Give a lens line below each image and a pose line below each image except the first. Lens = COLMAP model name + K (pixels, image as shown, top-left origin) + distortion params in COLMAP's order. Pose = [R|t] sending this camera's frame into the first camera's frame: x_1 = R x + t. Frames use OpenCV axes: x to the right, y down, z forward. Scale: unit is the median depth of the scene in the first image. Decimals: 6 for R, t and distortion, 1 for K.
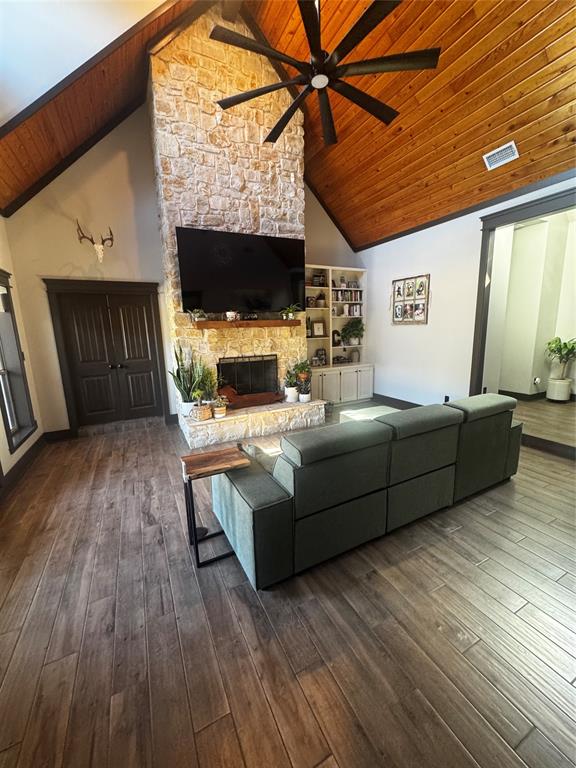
lens RADIAL K [[304.2, 0, 288.0], [0, 304.2, 384.0], [0, 0, 1]] dist [-0.002565, -0.000196]
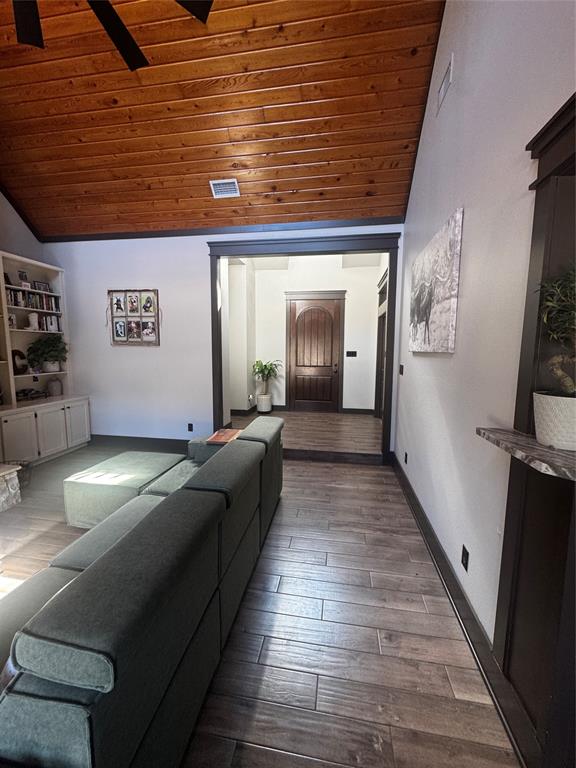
lens RADIAL K [[304.2, 0, 288.0], [0, 304.2, 384.0], [0, 0, 1]] dist [-0.002565, -0.000196]
pose [[0.586763, -0.061331, 0.807433, -0.038103], [0.124293, 0.992133, -0.014963, -0.026550], [-0.800163, 0.109138, 0.589770, 0.185791]]
